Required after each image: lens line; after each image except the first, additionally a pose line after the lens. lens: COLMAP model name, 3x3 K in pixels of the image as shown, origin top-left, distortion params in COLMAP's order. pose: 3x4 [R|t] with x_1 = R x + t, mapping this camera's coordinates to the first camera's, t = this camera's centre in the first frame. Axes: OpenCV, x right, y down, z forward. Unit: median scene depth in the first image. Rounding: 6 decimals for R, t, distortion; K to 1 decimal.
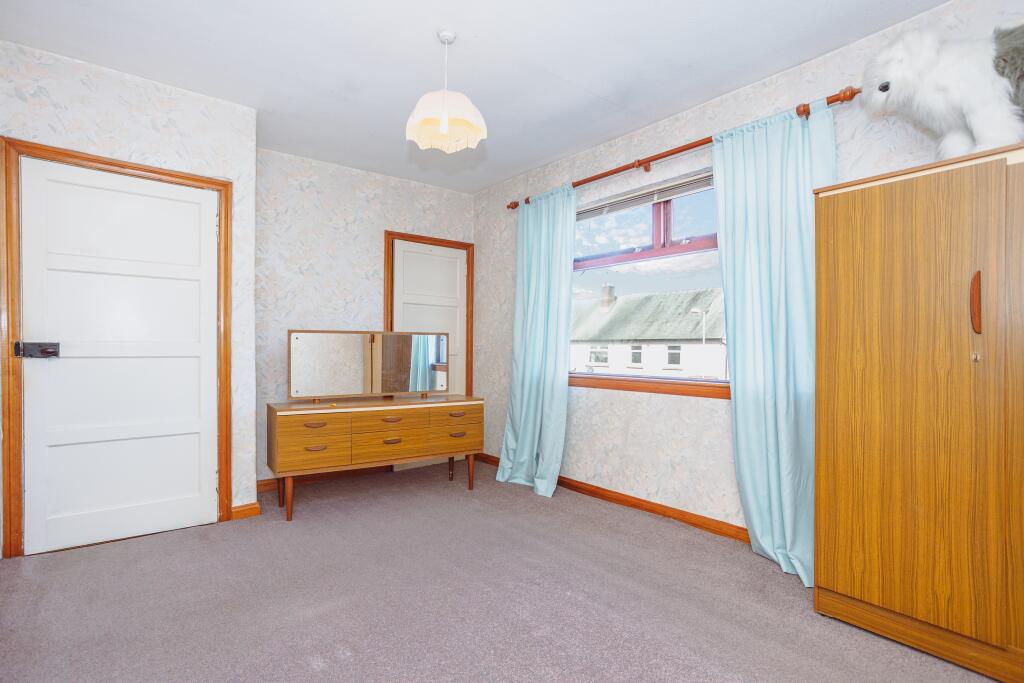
lens RADIAL K [[515.1, 0, 511.9], [0, 515.1, 351.7], [0, 0, 1]] dist [-0.002773, 0.000311]
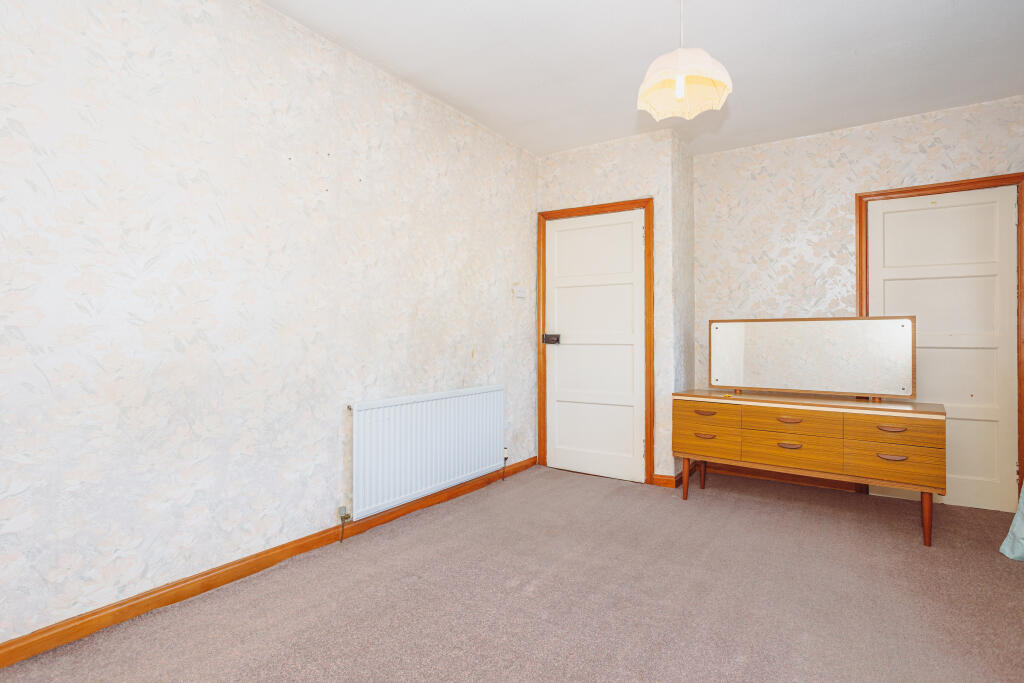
lens RADIAL K [[508.8, 0, 512.5], [0, 508.8, 330.0], [0, 0, 1]] dist [-0.001825, 0.000090]
pose [[0.362885, -0.016651, -0.931685, 0.395218], [-0.008382, 0.999742, -0.021132, 0.002192], [0.931796, 0.015478, 0.362652, 0.258801]]
